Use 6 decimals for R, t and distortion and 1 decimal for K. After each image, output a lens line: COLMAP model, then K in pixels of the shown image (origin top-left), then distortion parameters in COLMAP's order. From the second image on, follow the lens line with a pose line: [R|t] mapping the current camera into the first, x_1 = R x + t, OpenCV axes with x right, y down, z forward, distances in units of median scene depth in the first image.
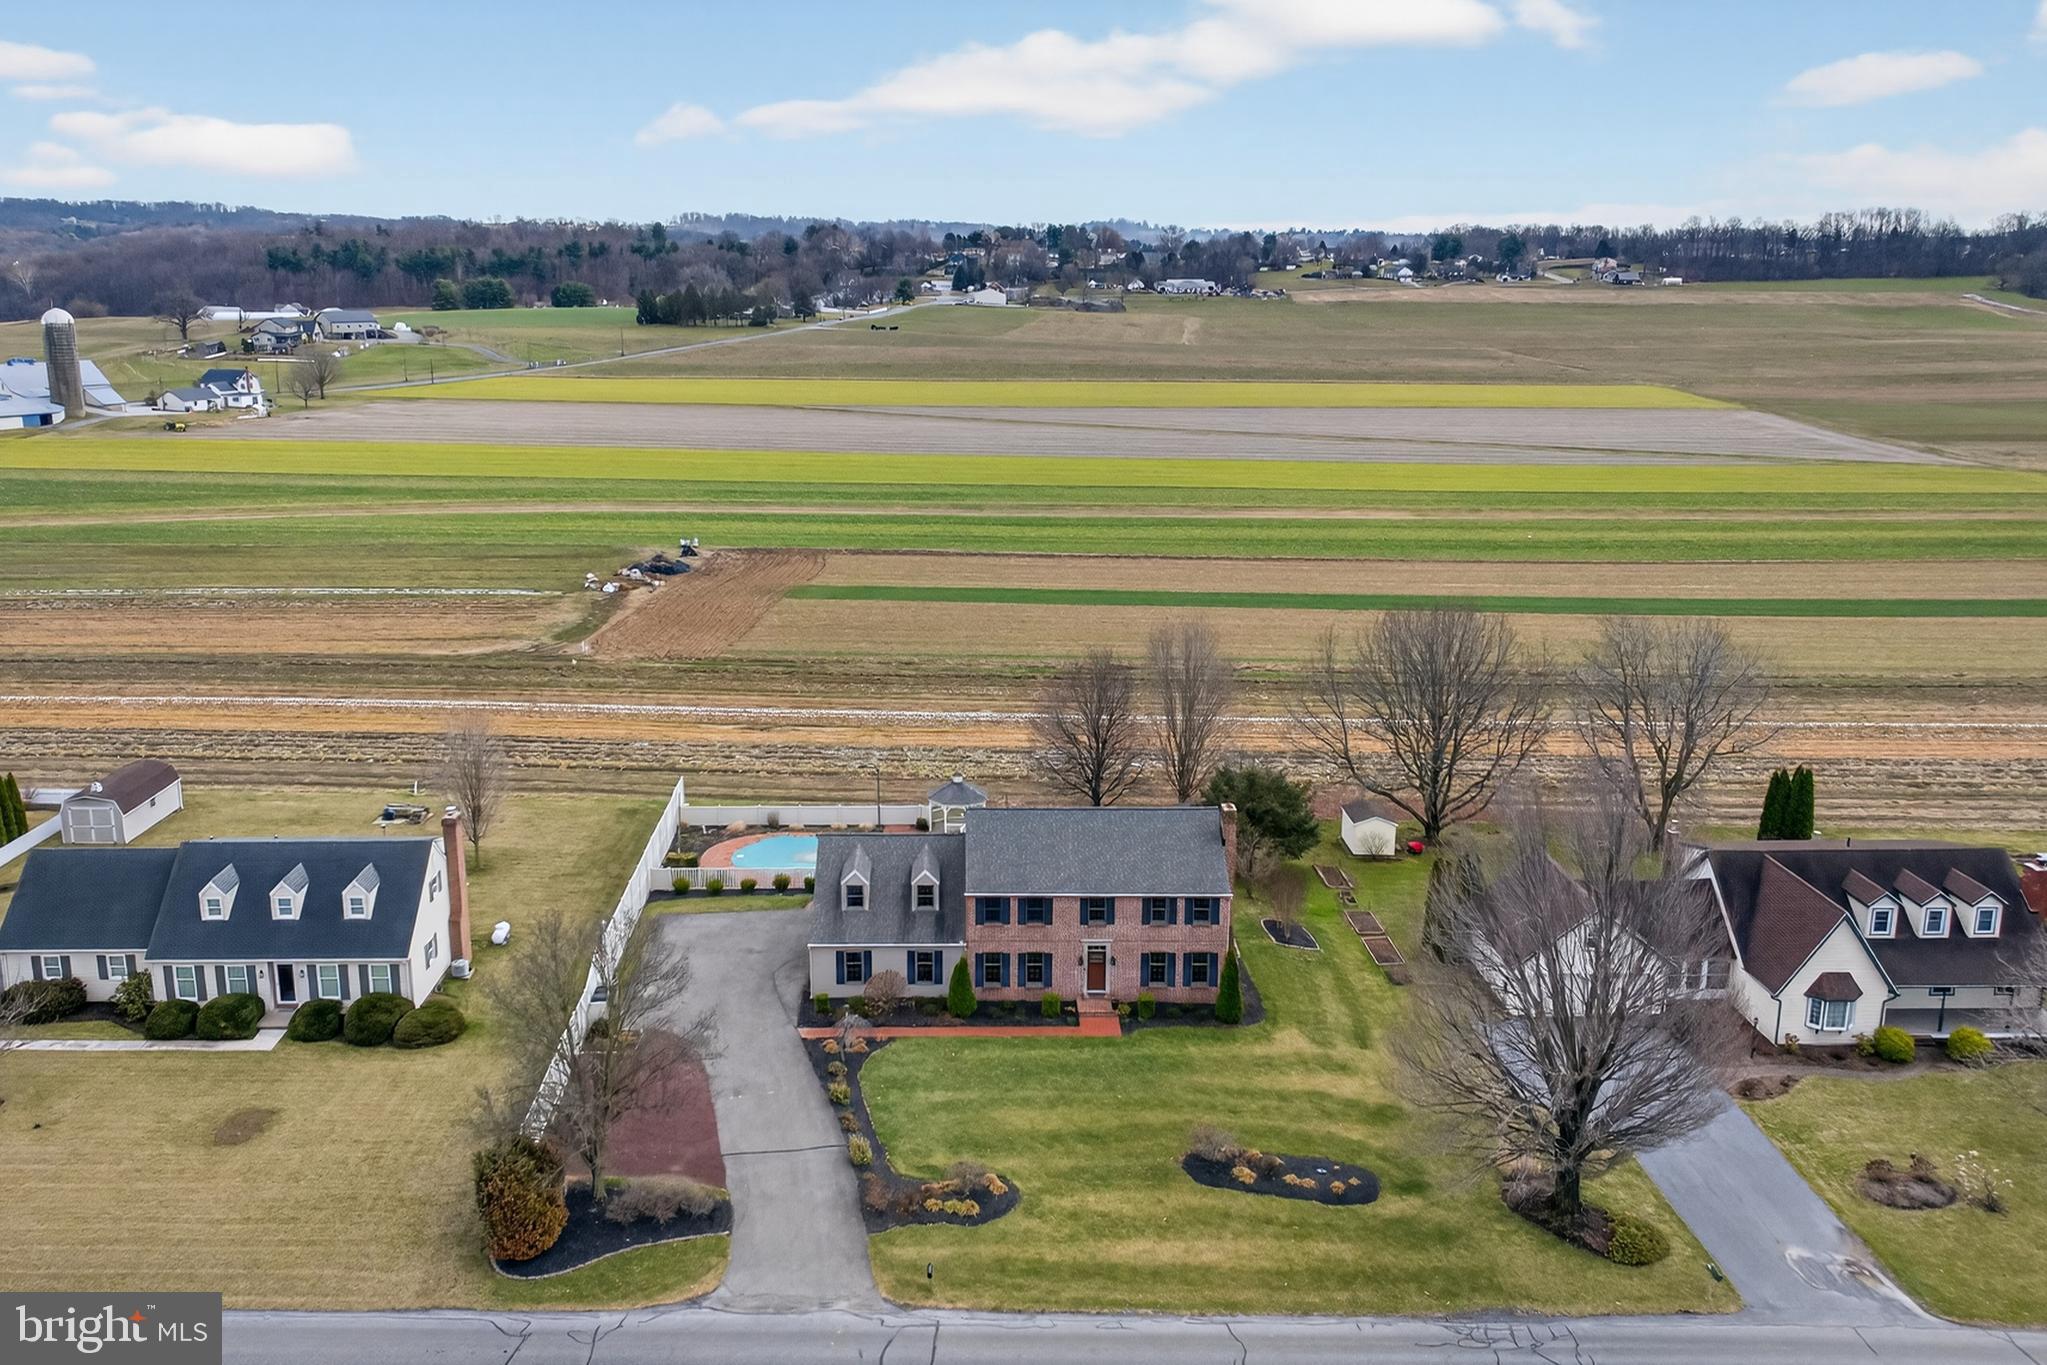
lens RADIAL K [[1596.2, 0, 1023.5], [0, 1596.2, 682.5], [0, 0, 1]] dist [0.020478, 0.003859]
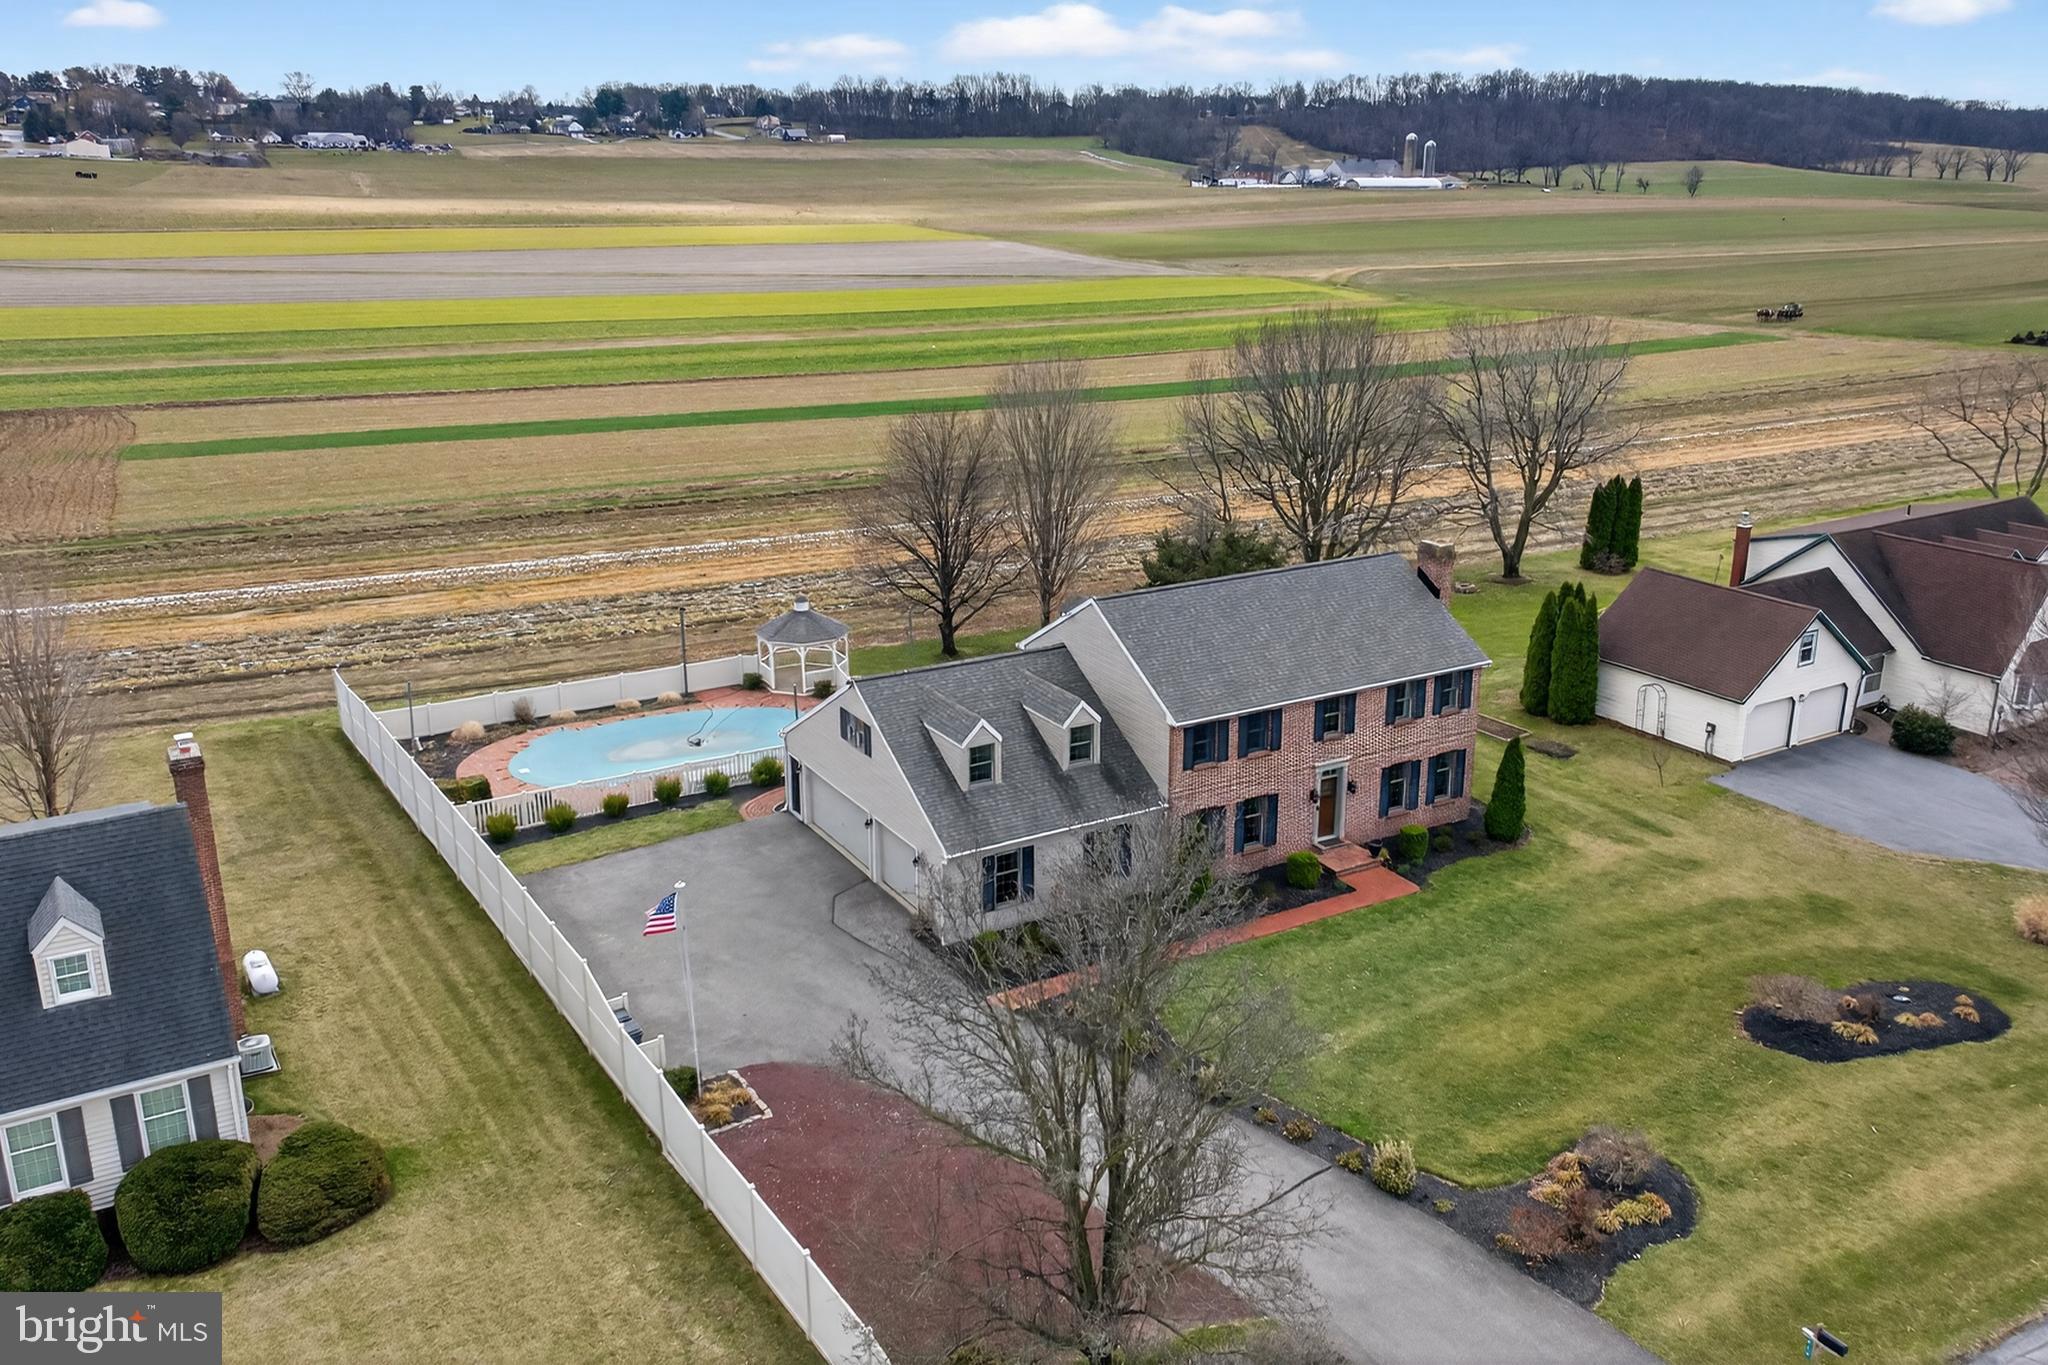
lens RADIAL K [[1597.0, 0, 1024.0], [0, 1597.0, 682.5], [0, 0, 1]] dist [0.020478, 0.003859]
pose [[0.876462, -0.155962, 0.455512, -0.357875], [0.120825, 0.987055, 0.105473, 0.042526], [-0.466065, -0.037406, 0.883960, 0.464344]]
